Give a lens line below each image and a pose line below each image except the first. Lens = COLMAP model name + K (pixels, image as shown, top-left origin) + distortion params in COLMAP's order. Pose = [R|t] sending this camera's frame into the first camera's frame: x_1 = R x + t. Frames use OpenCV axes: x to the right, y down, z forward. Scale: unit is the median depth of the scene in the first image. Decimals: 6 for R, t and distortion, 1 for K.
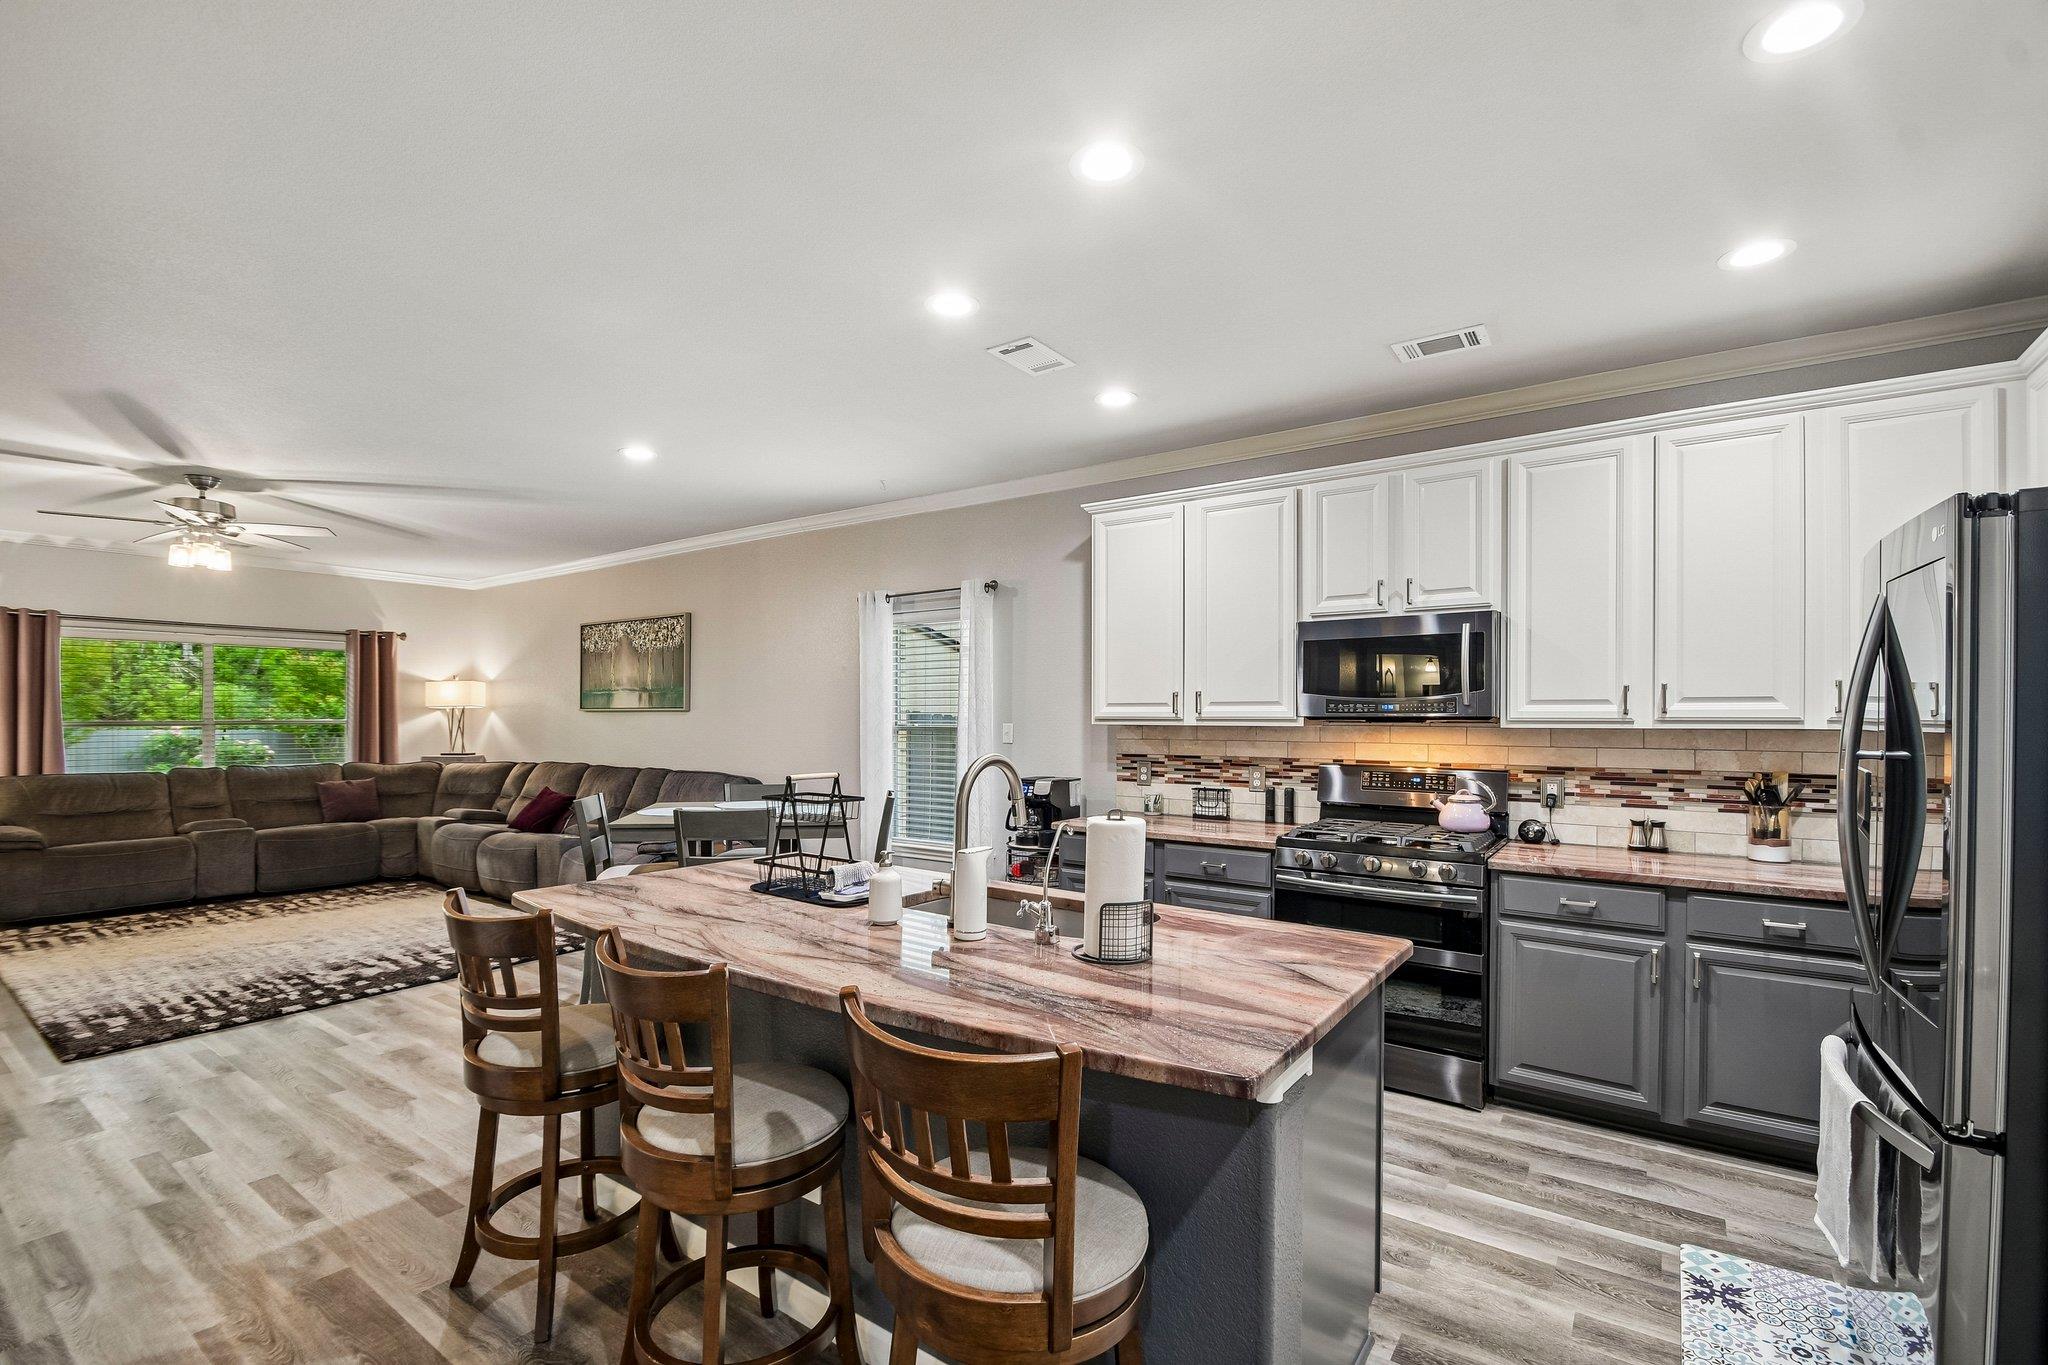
lens RADIAL K [[902.2, 0, 1015.0], [0, 902.2, 716.1], [0, 0, 1]] dist [0.007881, -0.012393]
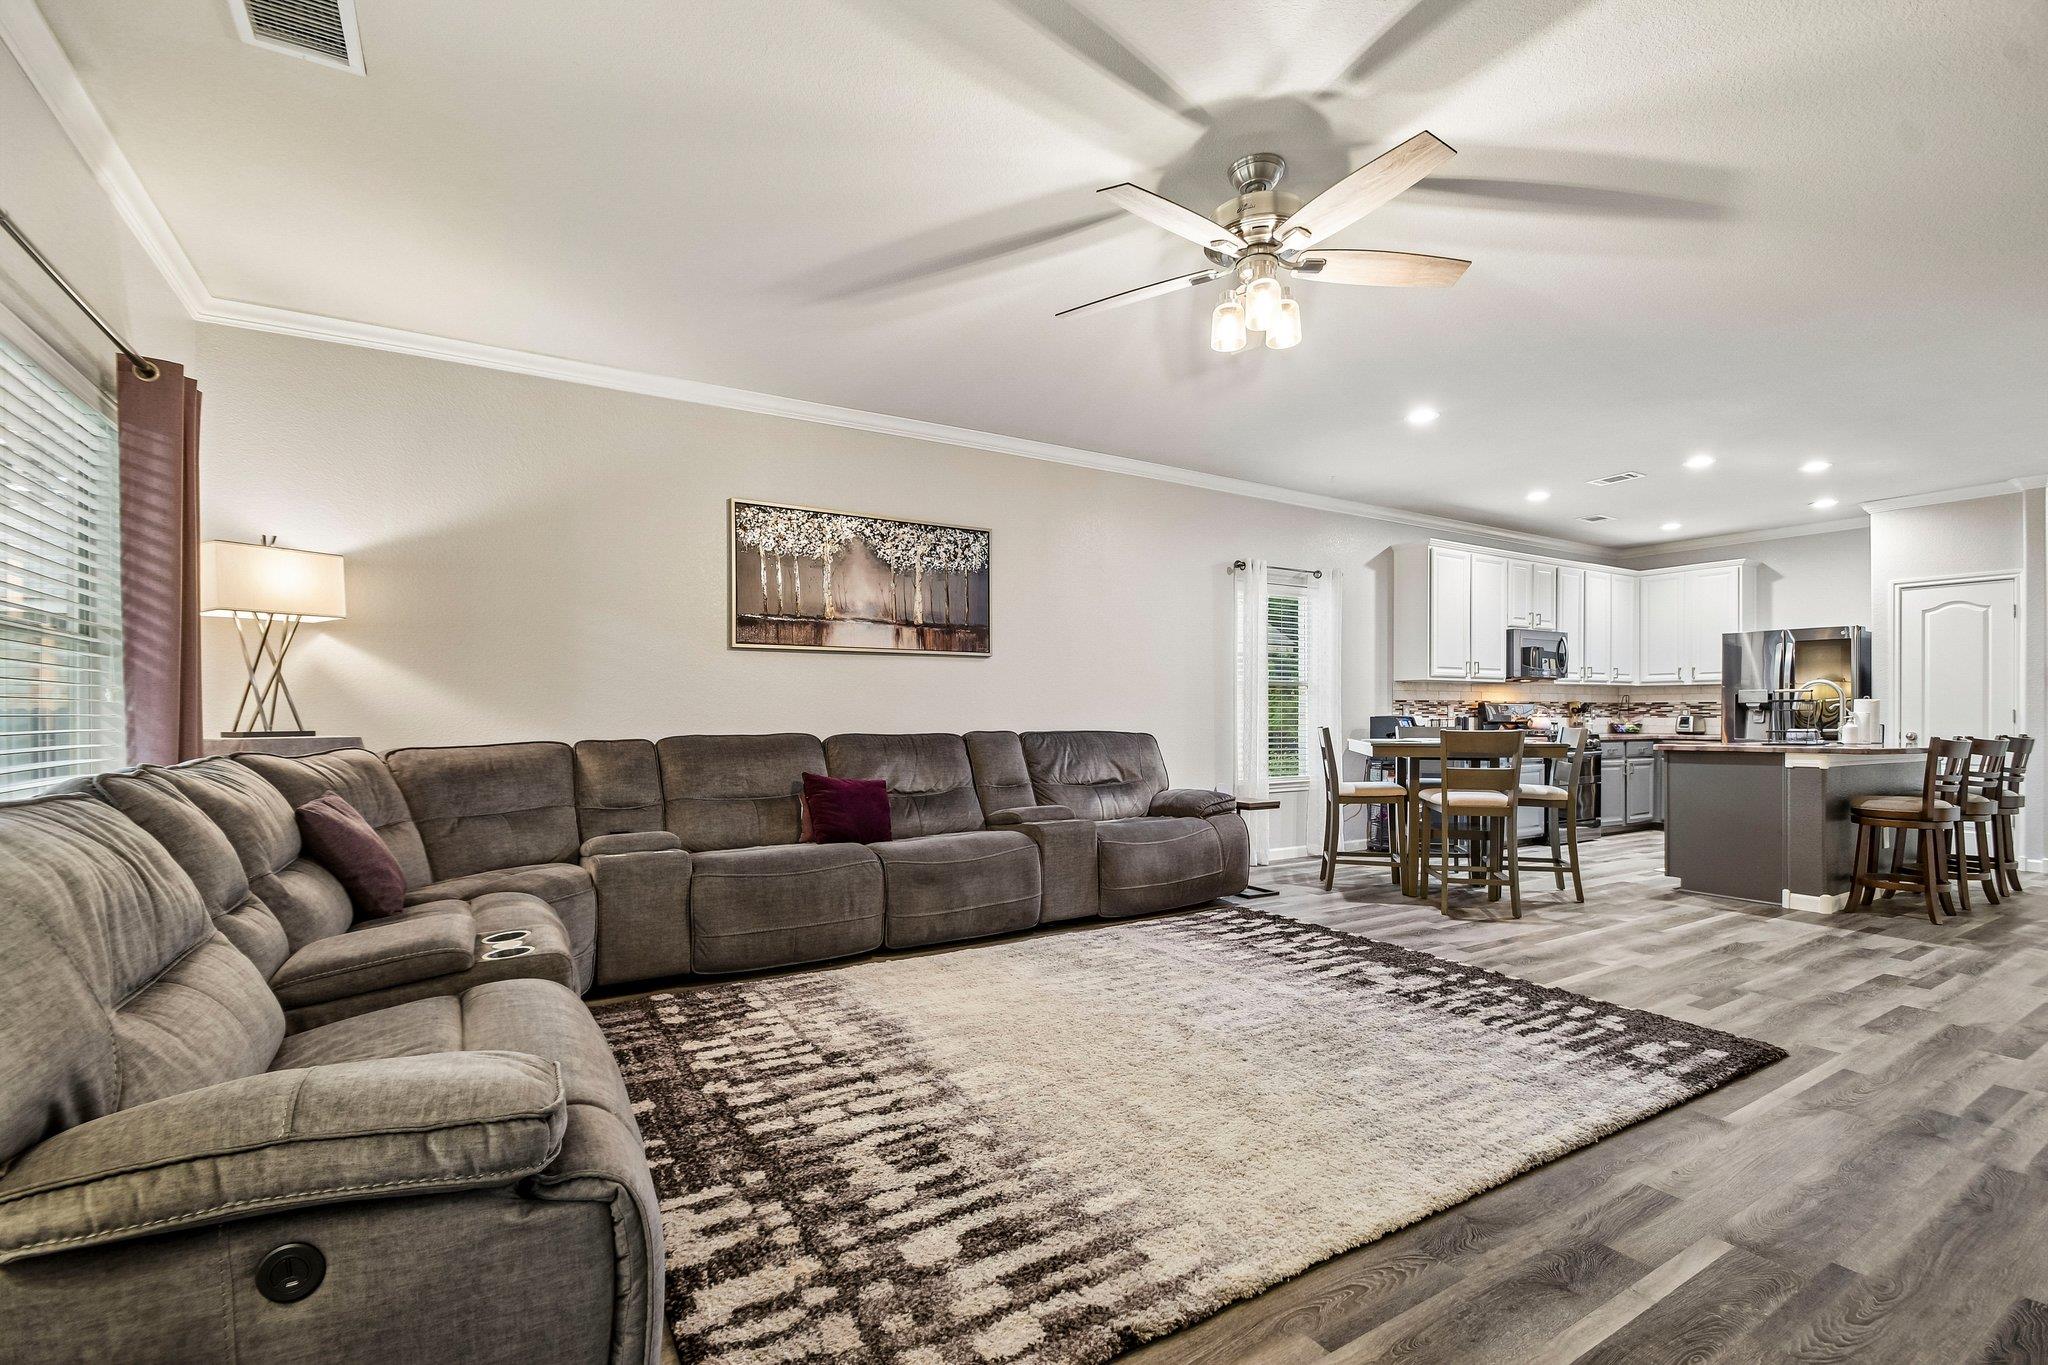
lens RADIAL K [[902.2, 0, 1011.2], [0, 902.2, 722.3], [0, 0, 1]] dist [0.007881, -0.012393]
pose [[0.397088, -0.011482, 0.917709, -1.684126], [0.002326, 0.999931, 0.011504, 0.065059], [-0.917778, -0.002433, 0.397087, 1.069727]]
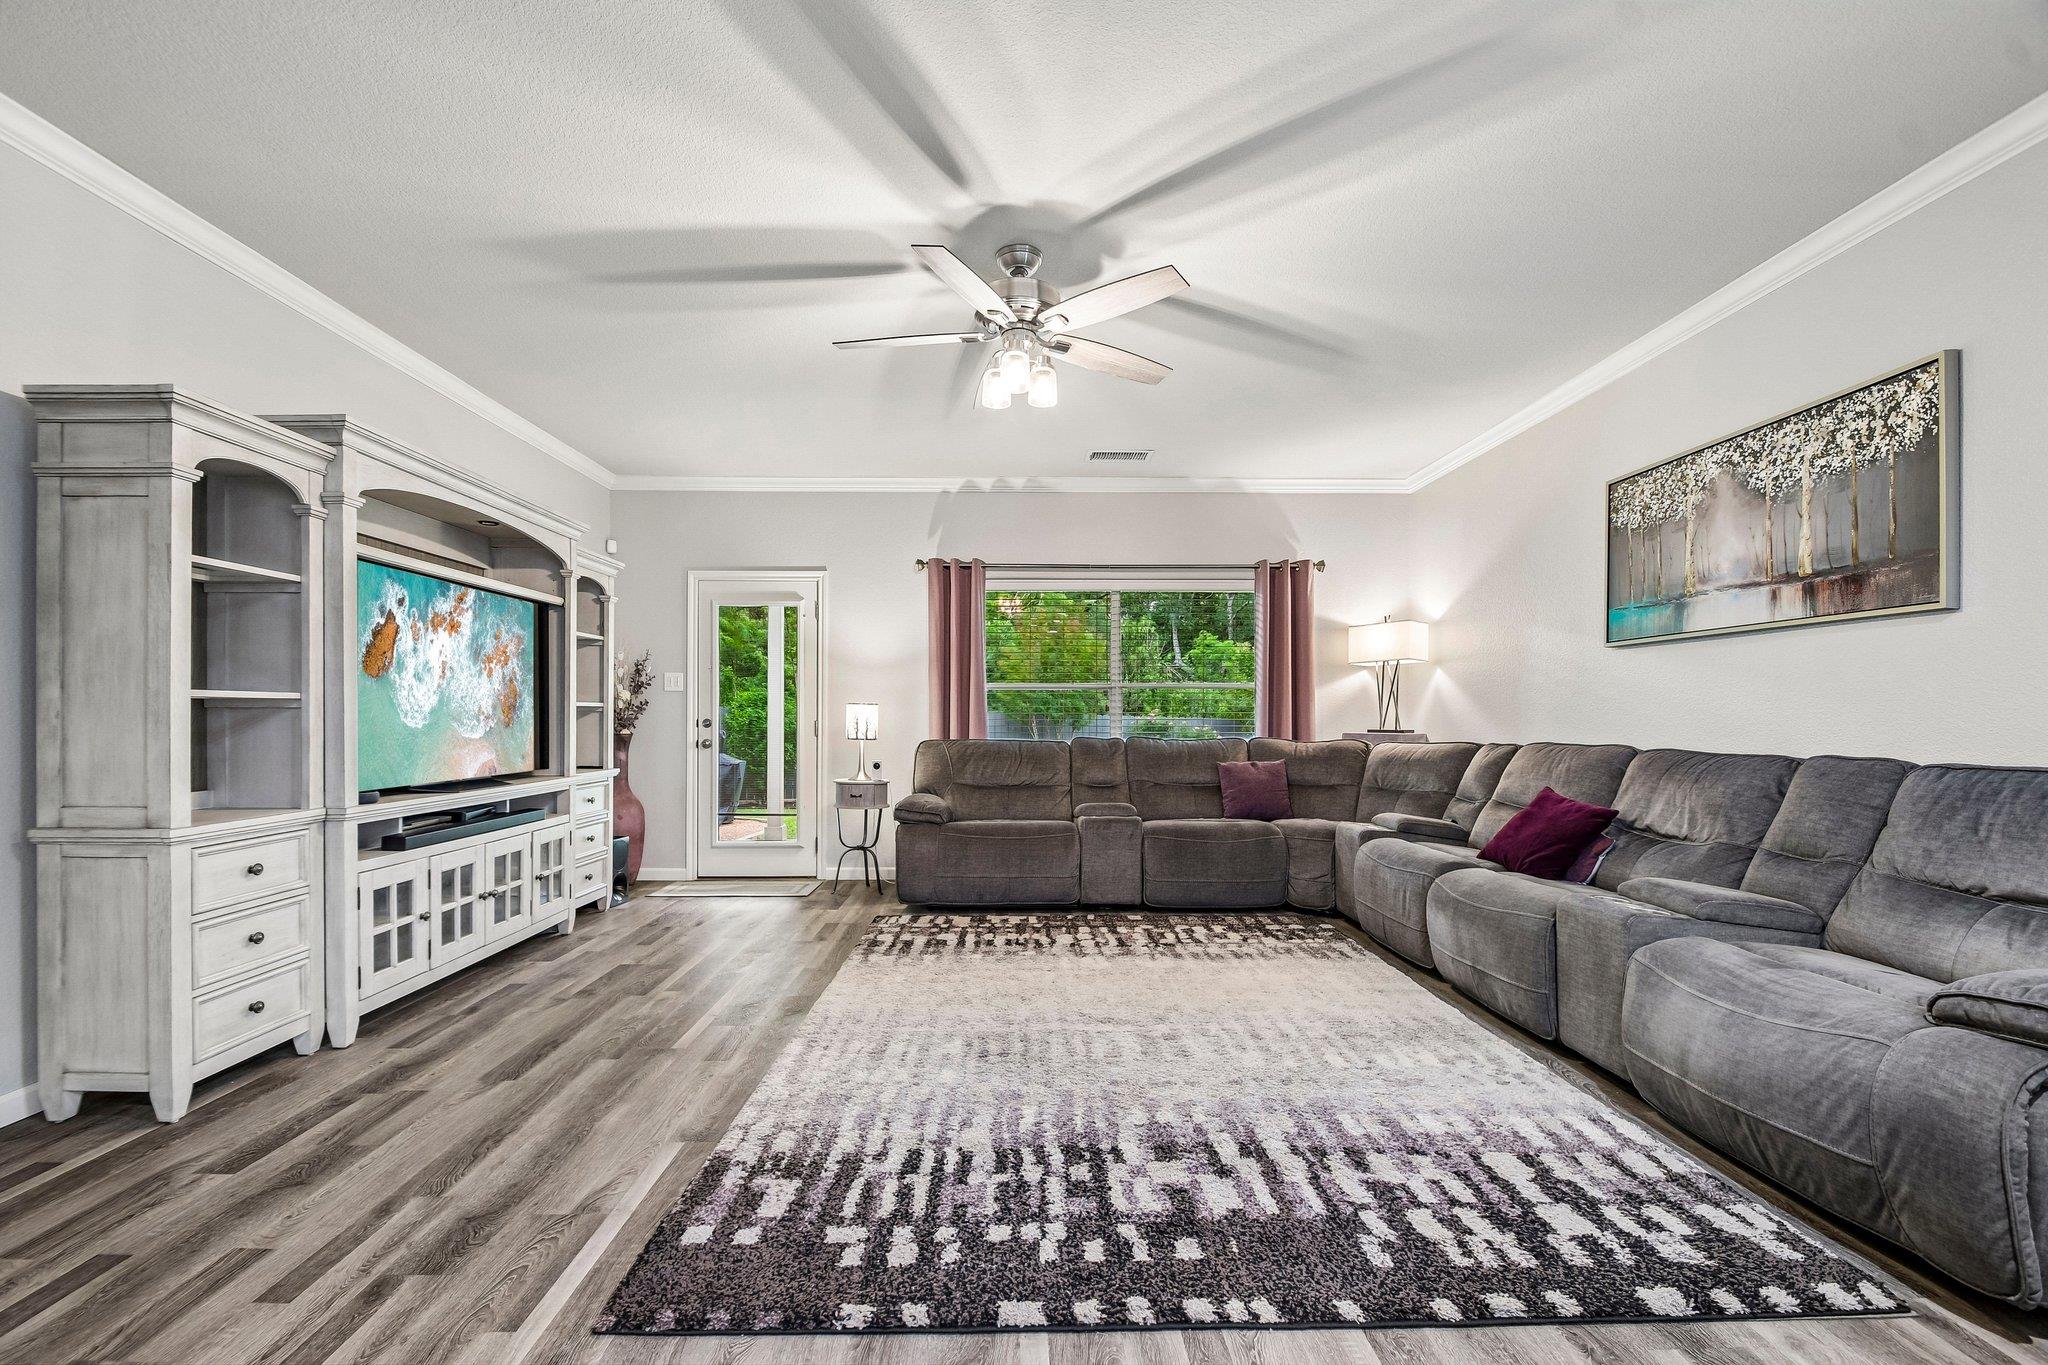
lens RADIAL K [[902.2, 0, 1021.3], [0, 902.2, 715.8], [0, 0, 1]] dist [0.007881, -0.012393]
pose [[0.595498, -0.001213, -0.803356, -0.464779], [-0.000601, 0.999998, -0.001956, 0.063158], [0.803357, 0.001648, 0.595496, 0.731372]]
